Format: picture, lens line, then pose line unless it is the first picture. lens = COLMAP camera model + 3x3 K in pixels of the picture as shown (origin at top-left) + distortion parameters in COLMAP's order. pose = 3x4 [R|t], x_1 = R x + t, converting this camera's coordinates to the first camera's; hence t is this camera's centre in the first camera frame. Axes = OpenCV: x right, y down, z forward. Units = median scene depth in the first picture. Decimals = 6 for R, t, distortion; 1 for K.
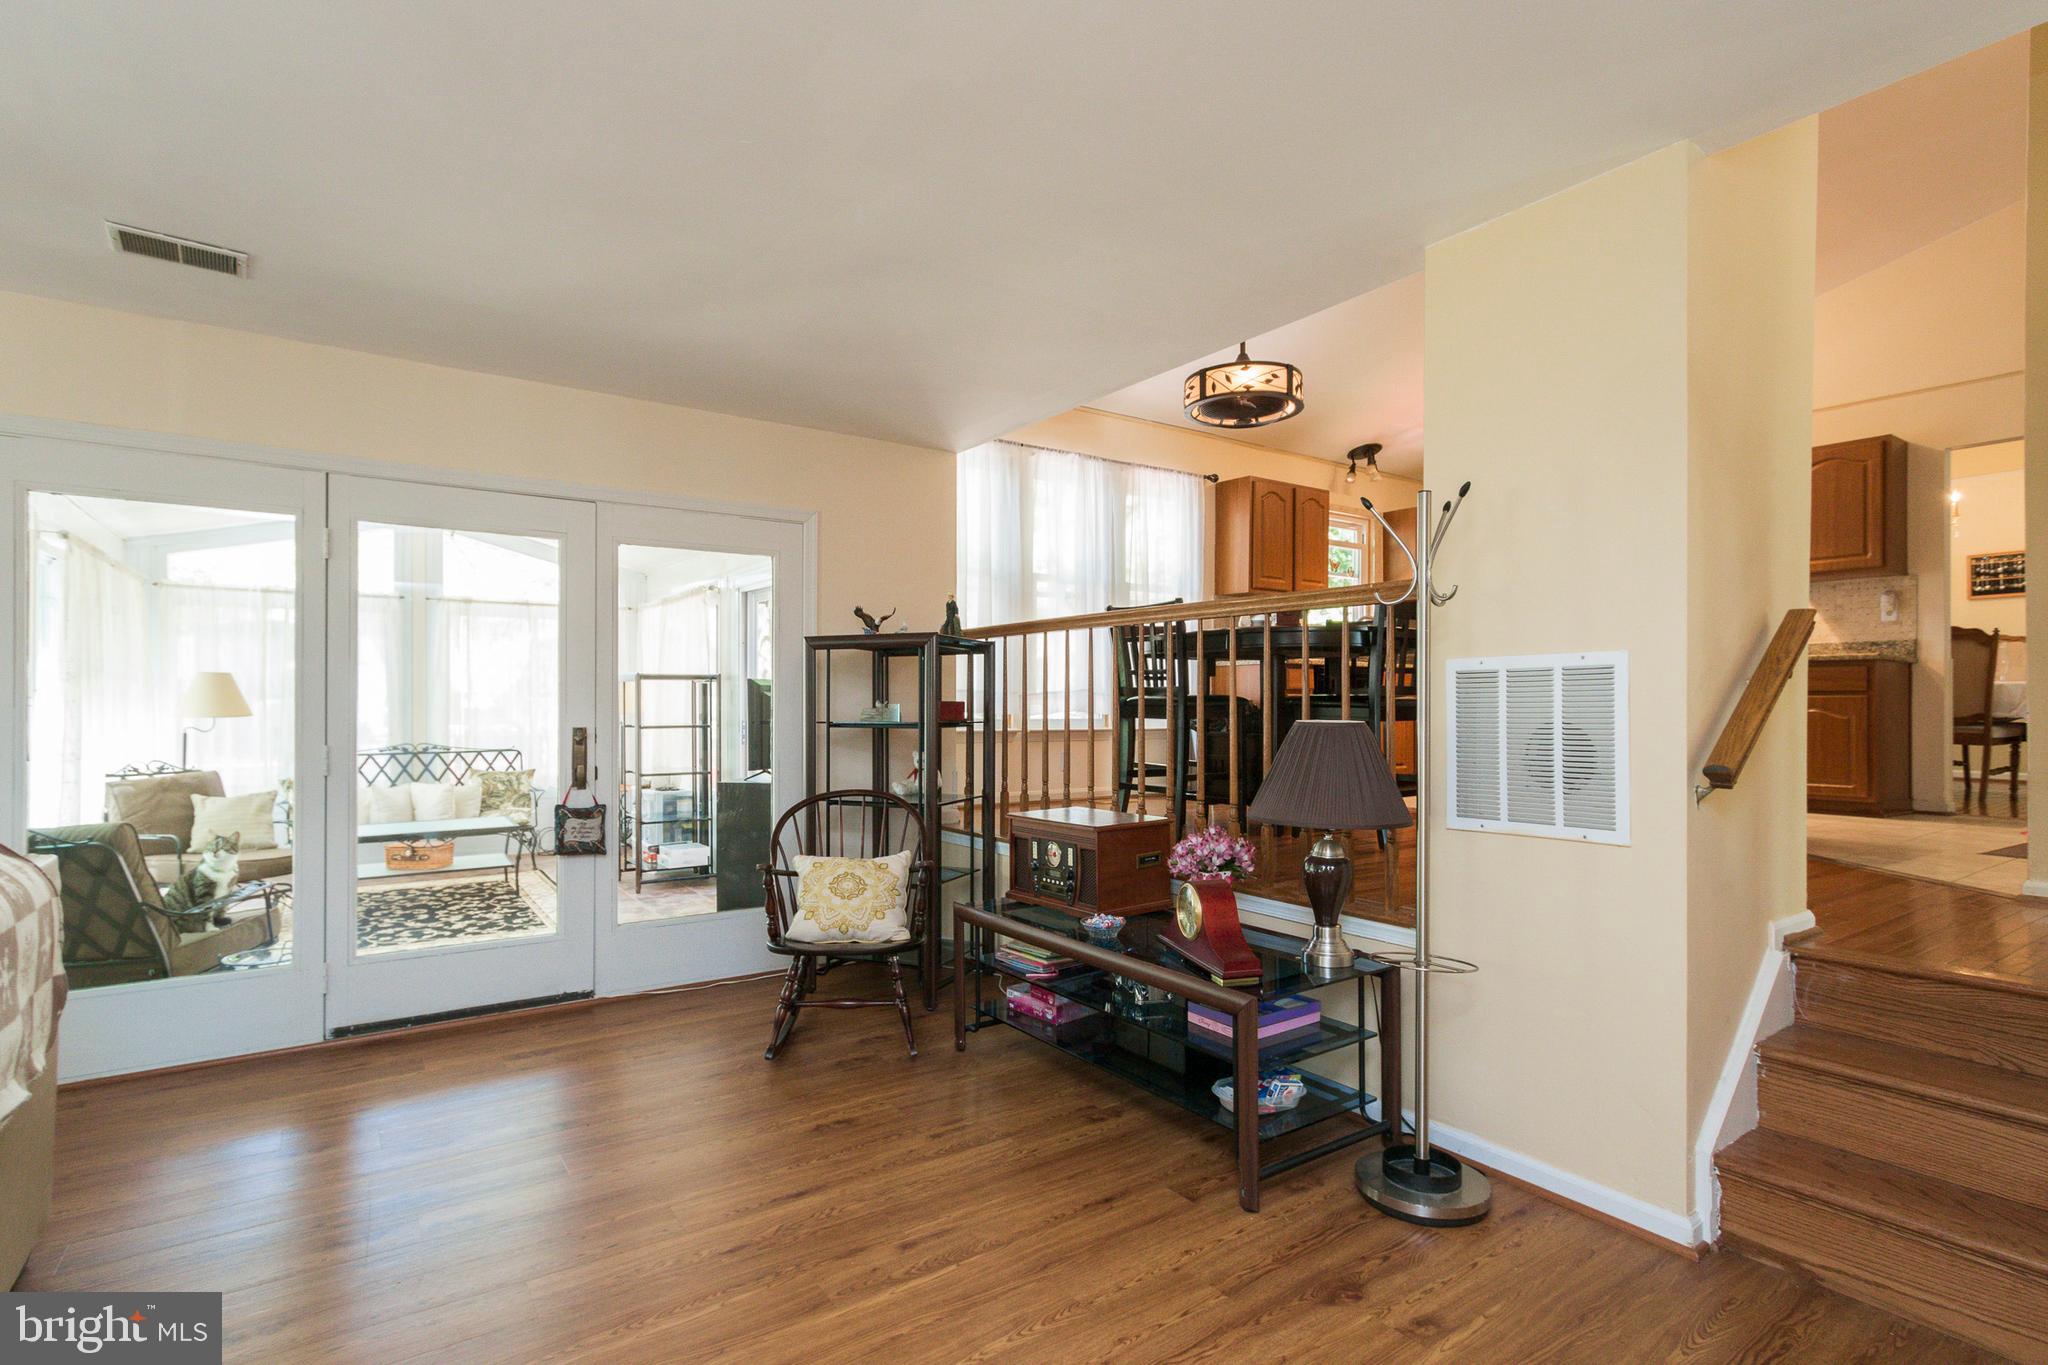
lens RADIAL K [[953.3, 0, 1022.1], [0, 953.3, 692.7], [0, 0, 1]] dist [0.005467, -0.000099]
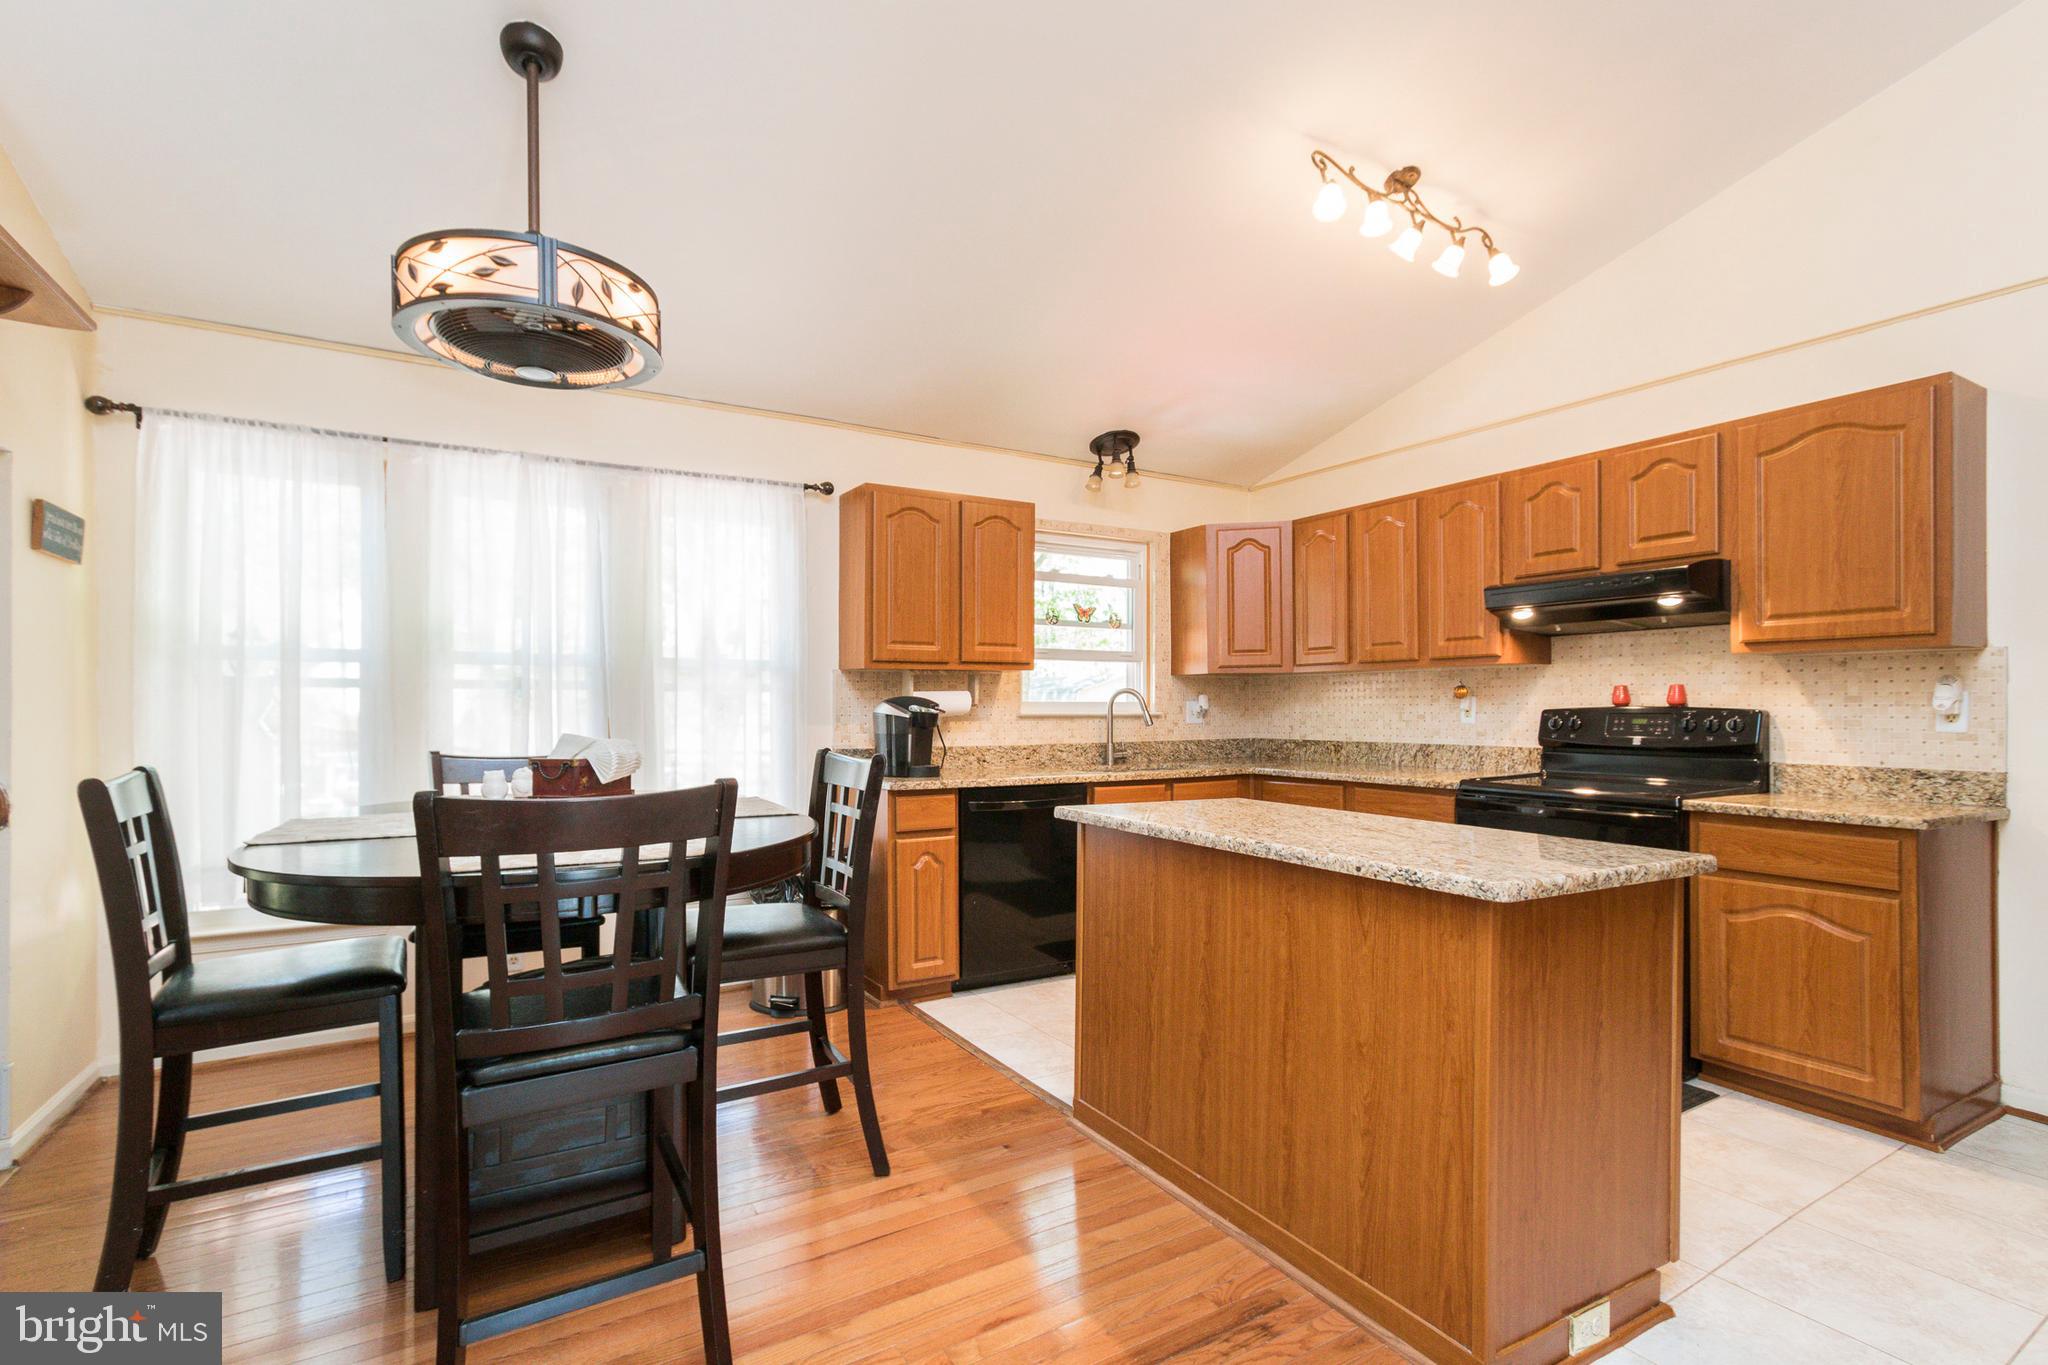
lens RADIAL K [[953.3, 0, 1026.2], [0, 953.3, 694.2], [0, 0, 1]] dist [0.005467, -0.000099]
pose [[0.999404, -0.018177, -0.029333, 0.423204], [0.017942, 0.999805, -0.008263, -0.103178], [0.029478, 0.007732, 0.999536, 0.469104]]
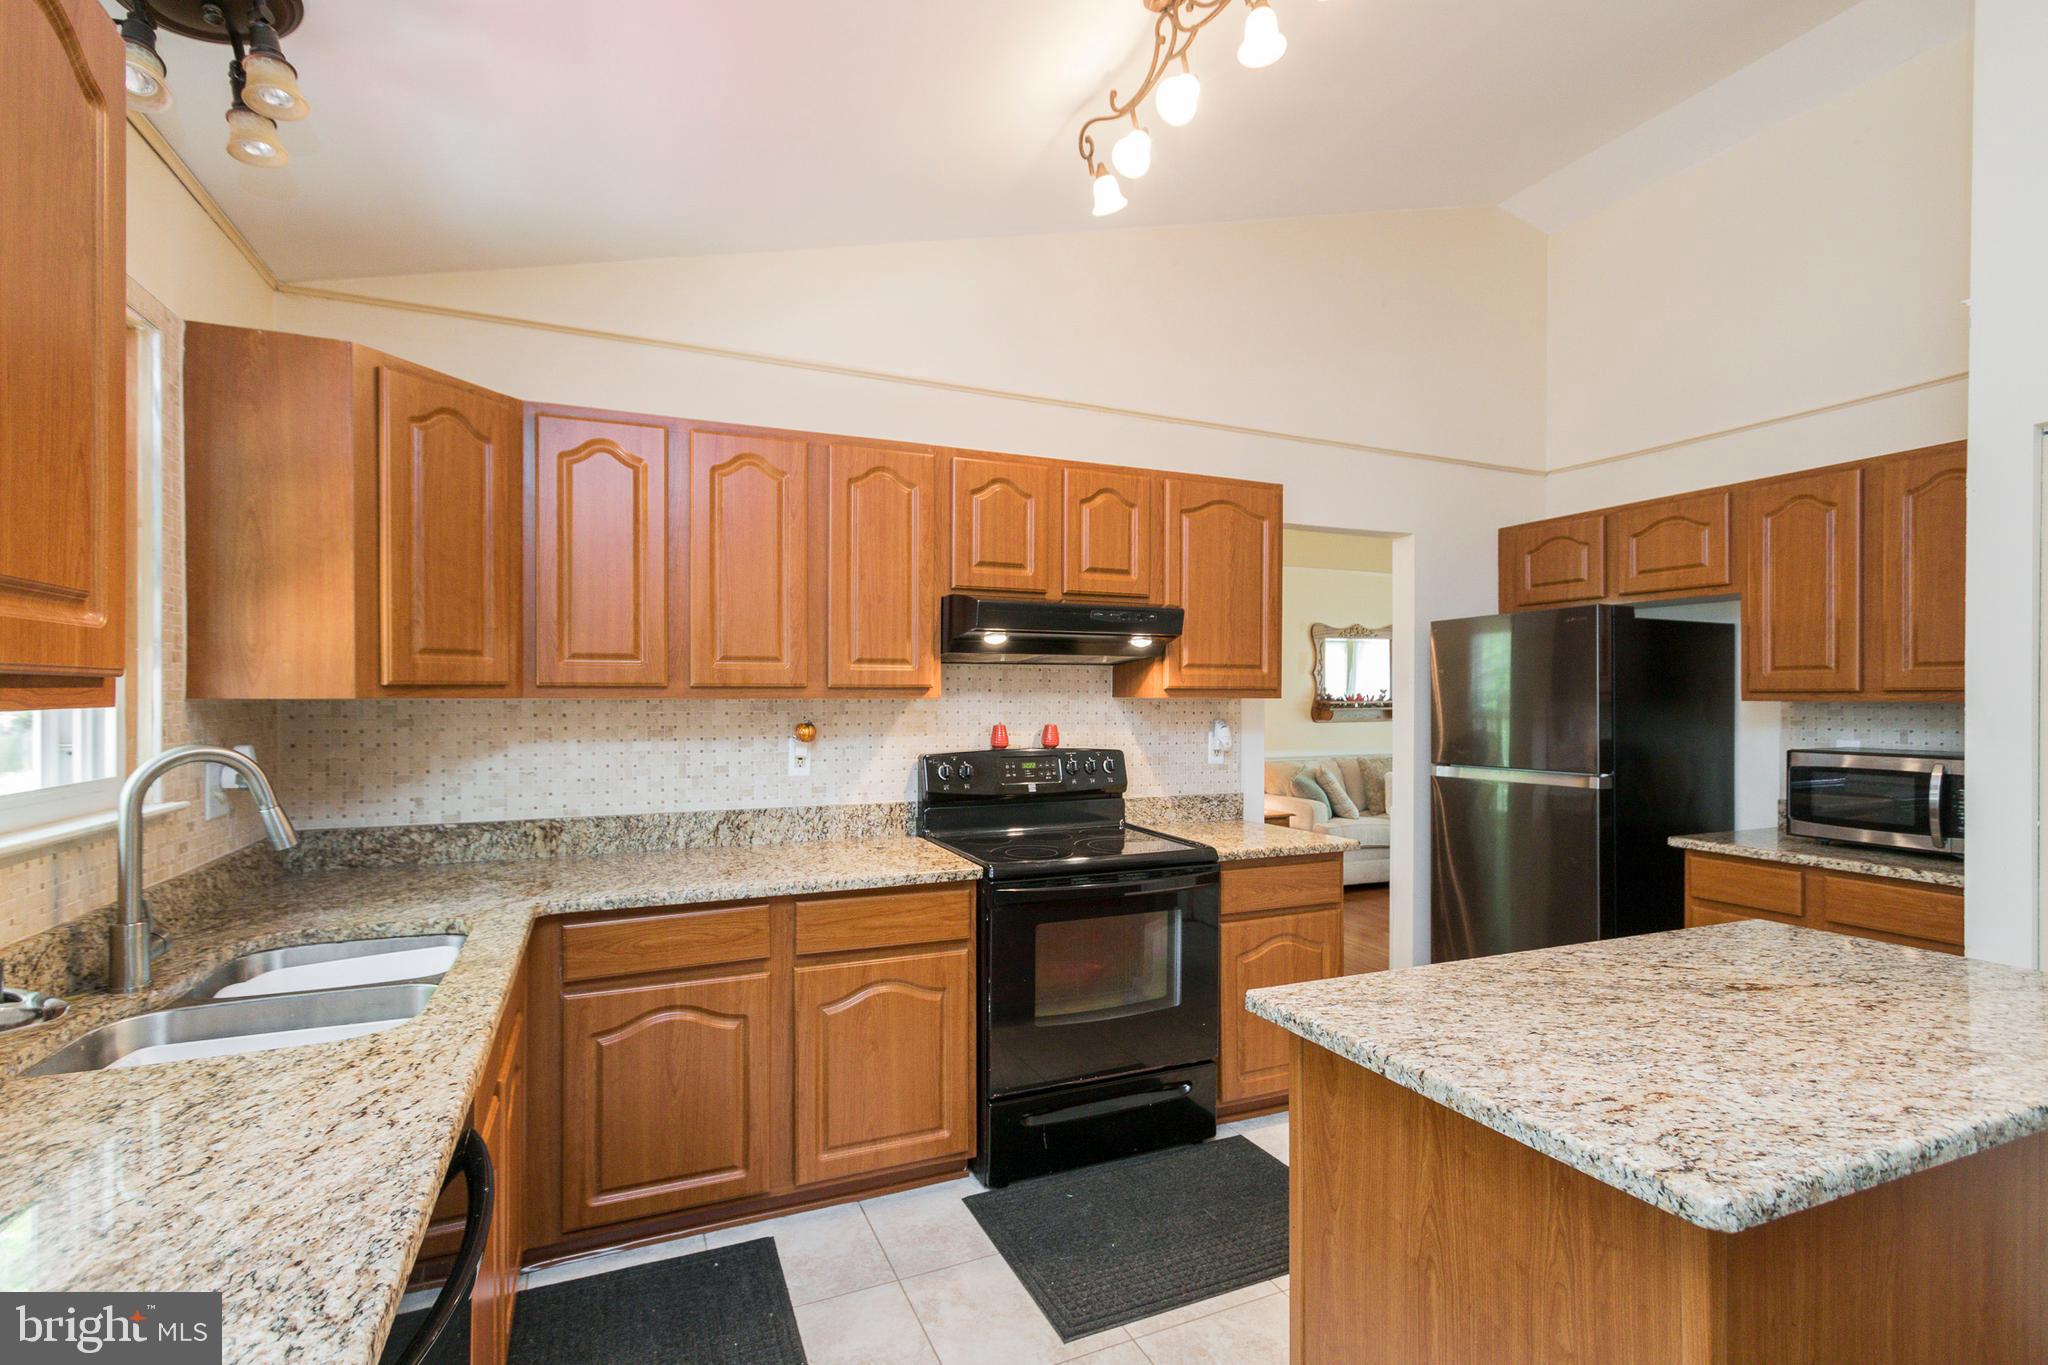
lens RADIAL K [[953.3, 0, 1027.2], [0, 953.3, 697.9], [0, 0, 1]] dist [0.005467, -0.000099]
pose [[0.160503, -0.018216, 0.986867, 0.237071], [-0.006835, 0.999785, 0.019566, -0.136207], [-0.987012, -0.009886, 0.160344, 1.044981]]
